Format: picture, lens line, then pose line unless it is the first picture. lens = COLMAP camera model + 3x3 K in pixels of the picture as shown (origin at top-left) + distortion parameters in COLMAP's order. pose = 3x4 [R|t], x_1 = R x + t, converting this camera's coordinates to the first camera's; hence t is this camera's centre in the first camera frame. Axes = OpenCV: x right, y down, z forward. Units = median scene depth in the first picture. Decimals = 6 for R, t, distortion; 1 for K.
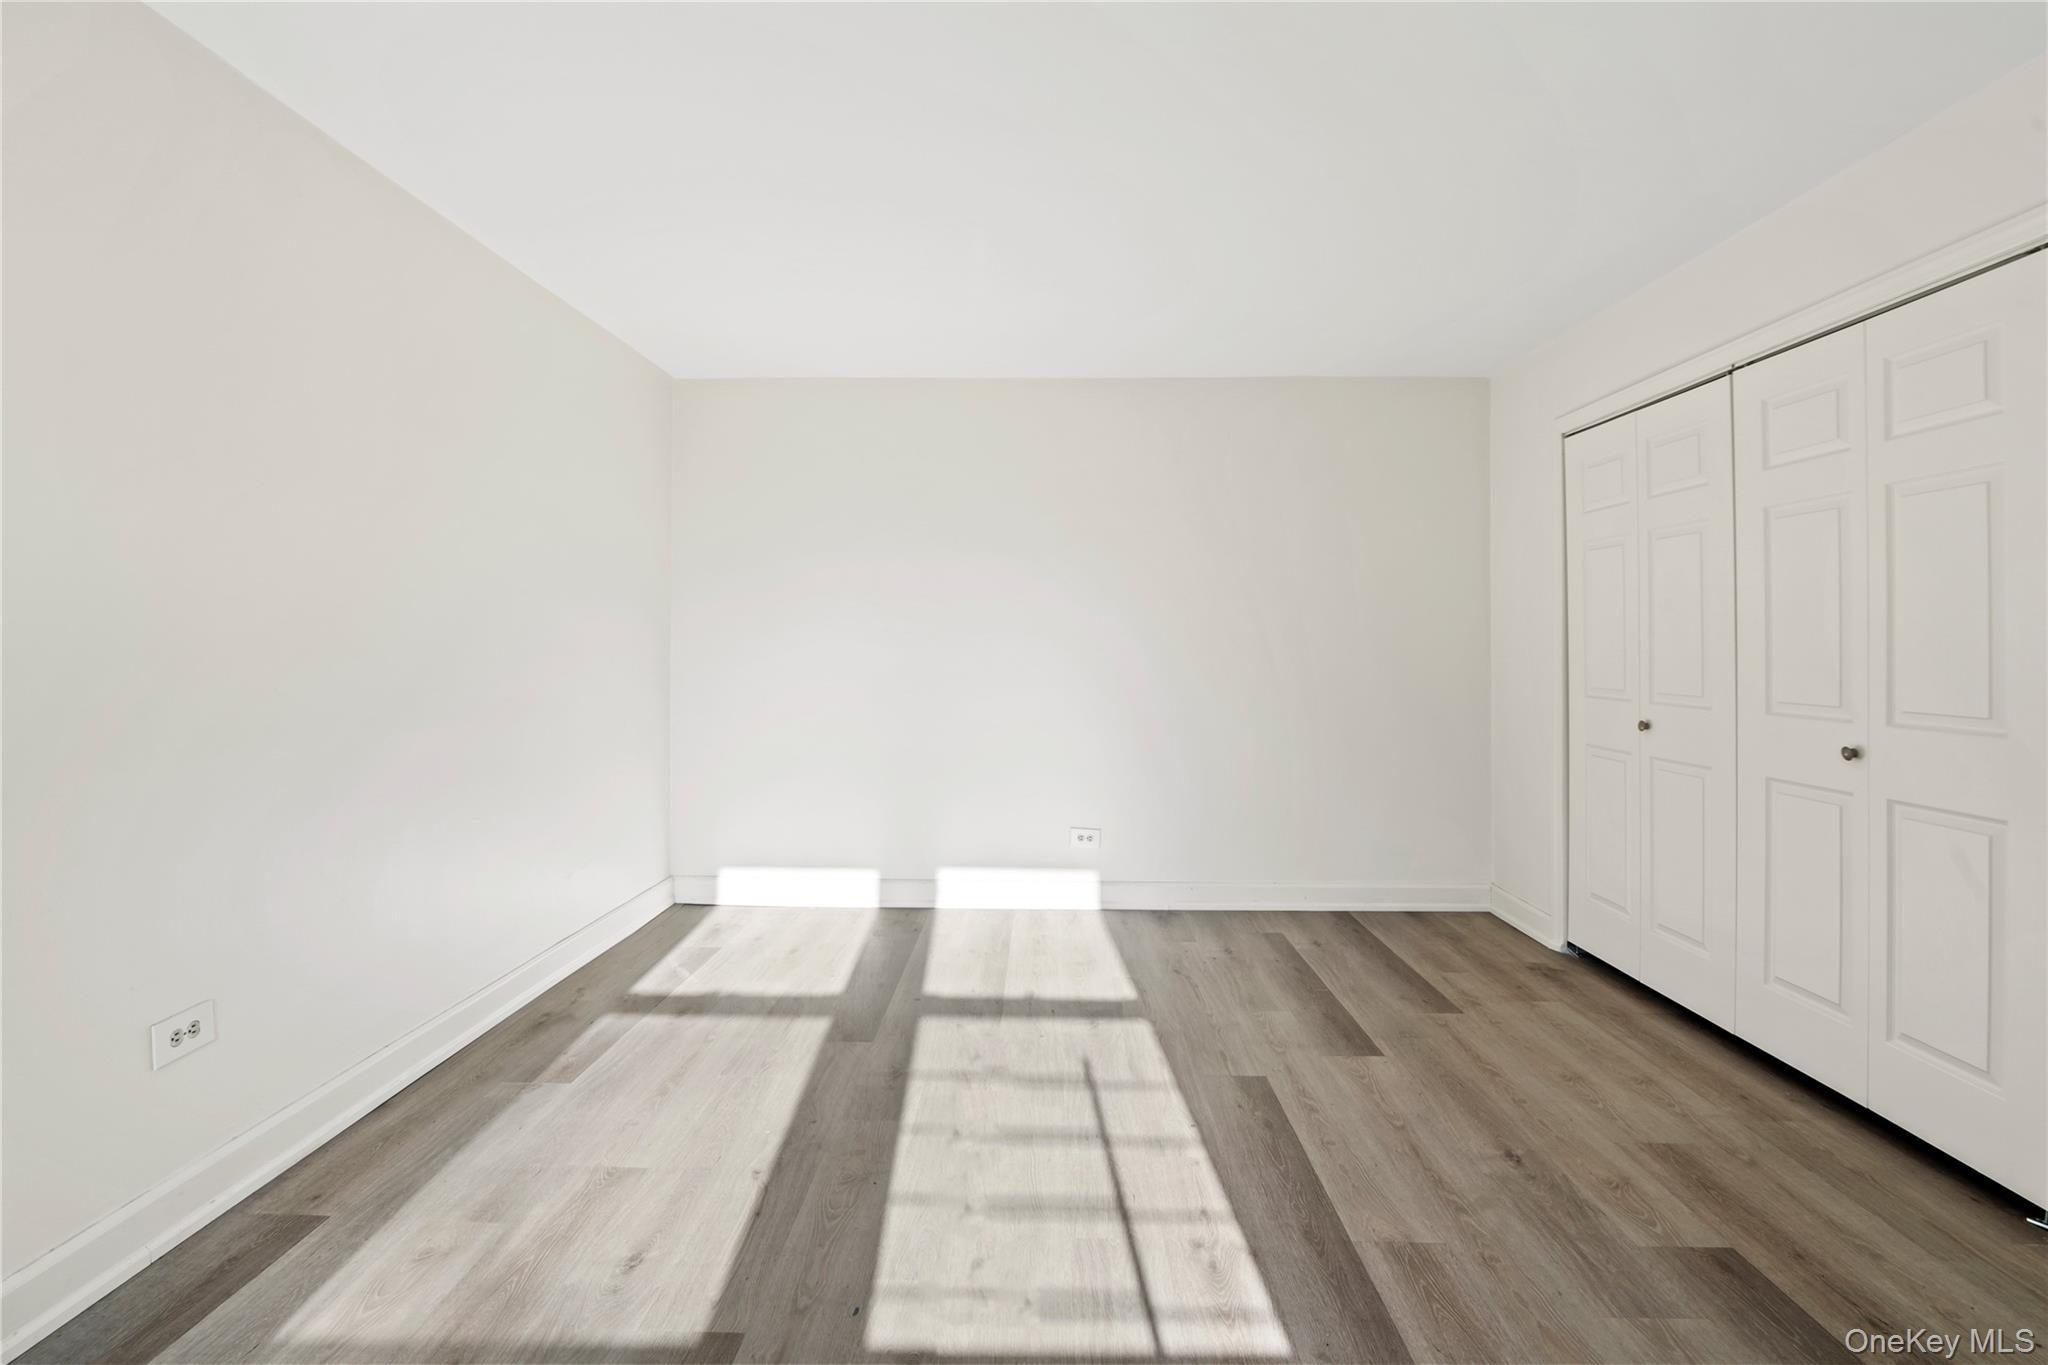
lens RADIAL K [[976.7, 0, 1023.4], [0, 976.7, 669.7], [0, 0, 1]] dist [-0.001603, -0.000240]
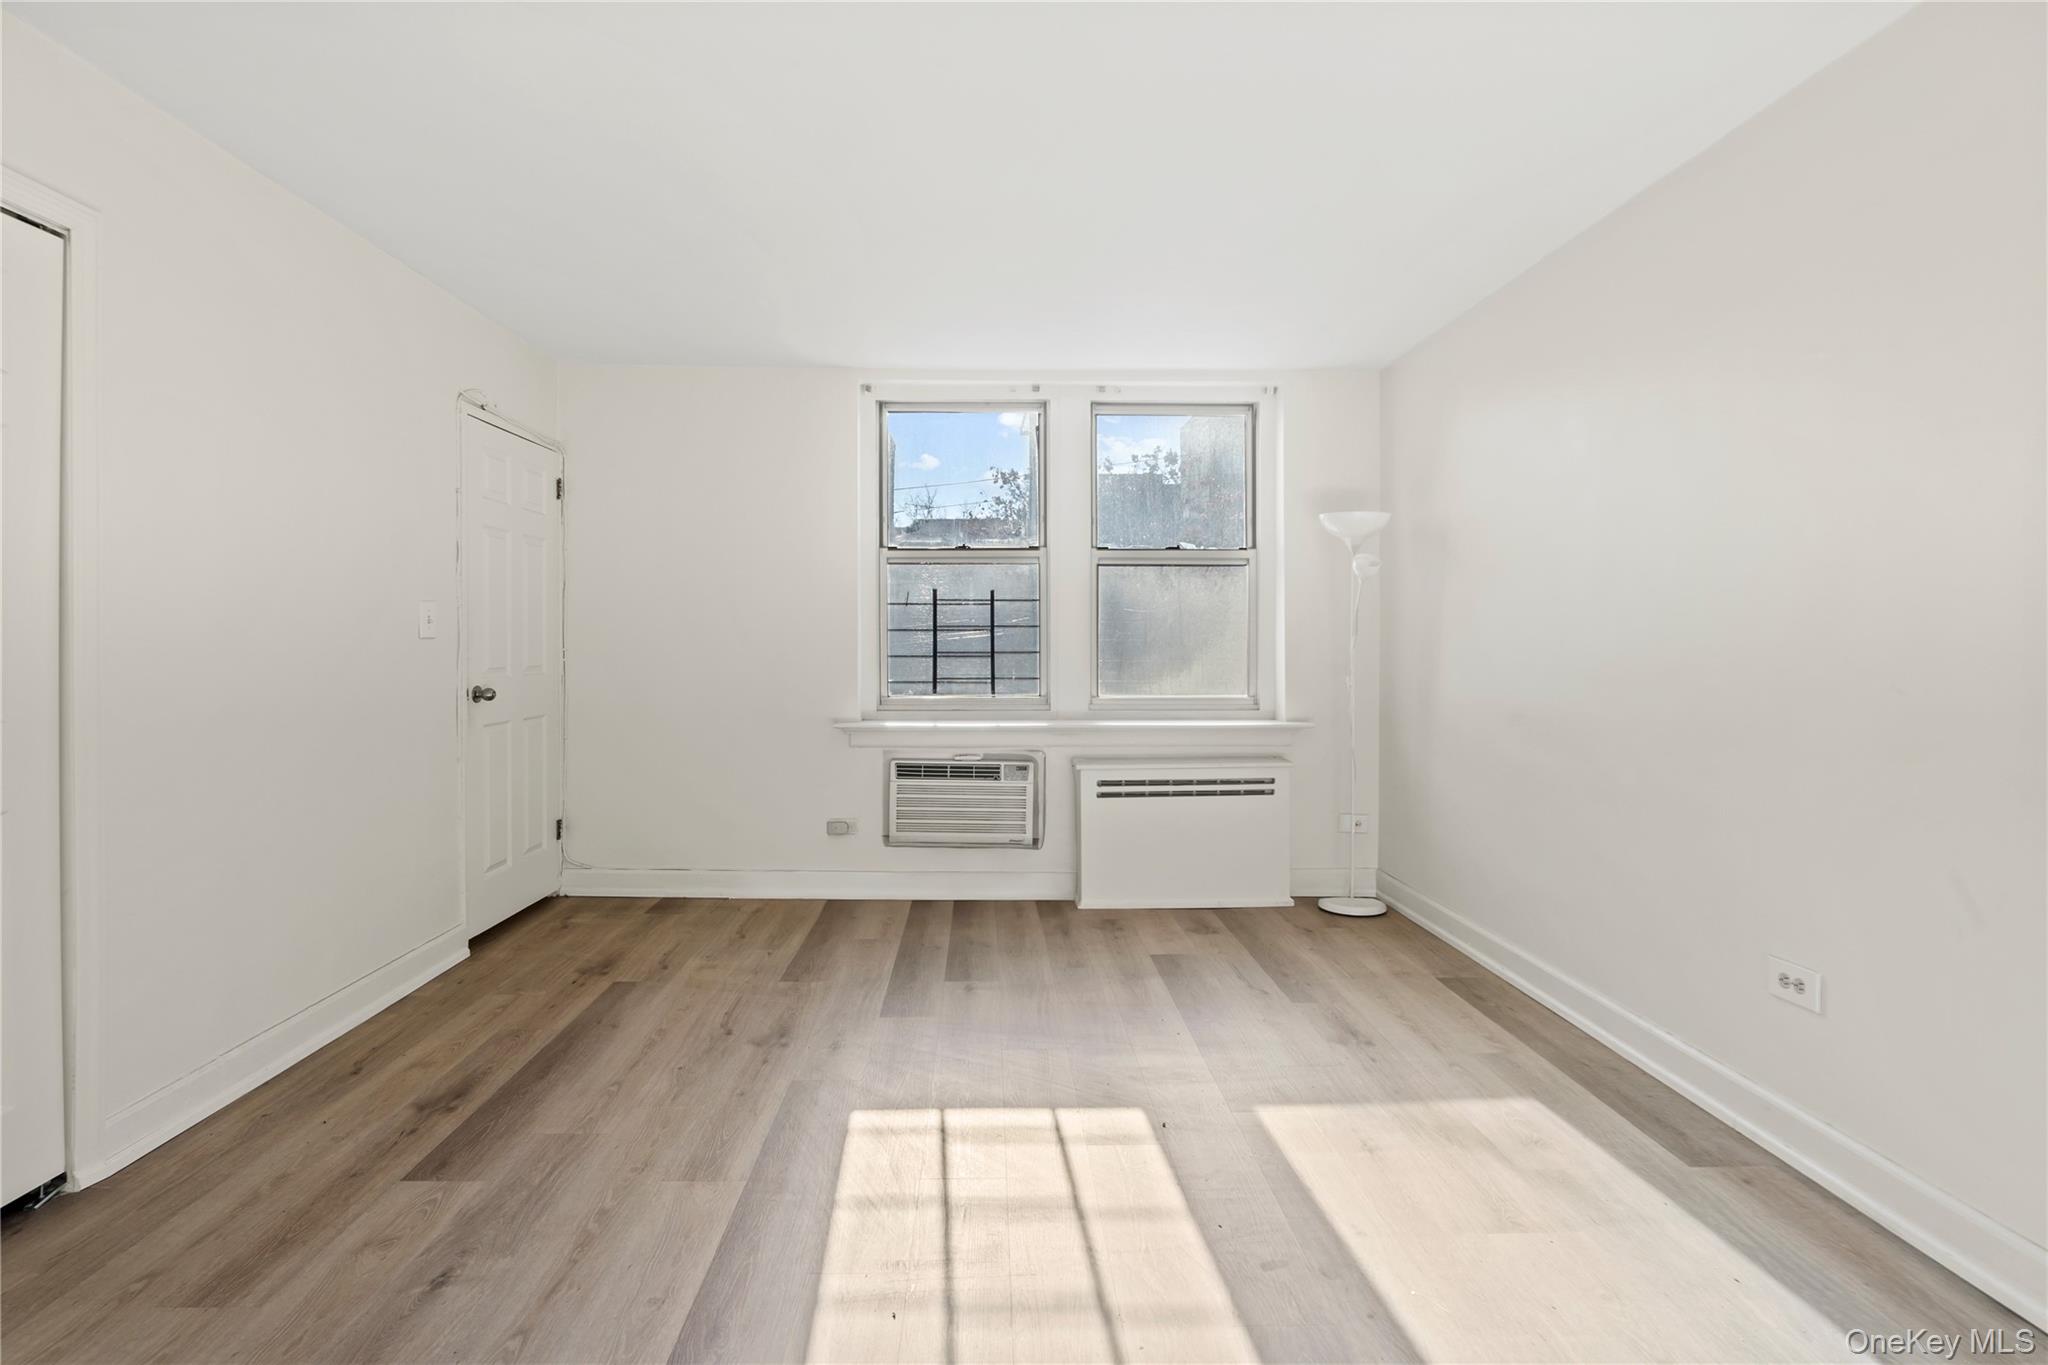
lens RADIAL K [[976.7, 0, 1020.1], [0, 976.7, 639.6], [0, 0, 1]] dist [-0.001603, -0.000240]
pose [[-0.998040, -0.006060, -0.062287, 0.101701], [-0.007231, 0.999801, 0.018587, -0.038298], [0.062162, 0.019001, -0.997885, 2.059502]]
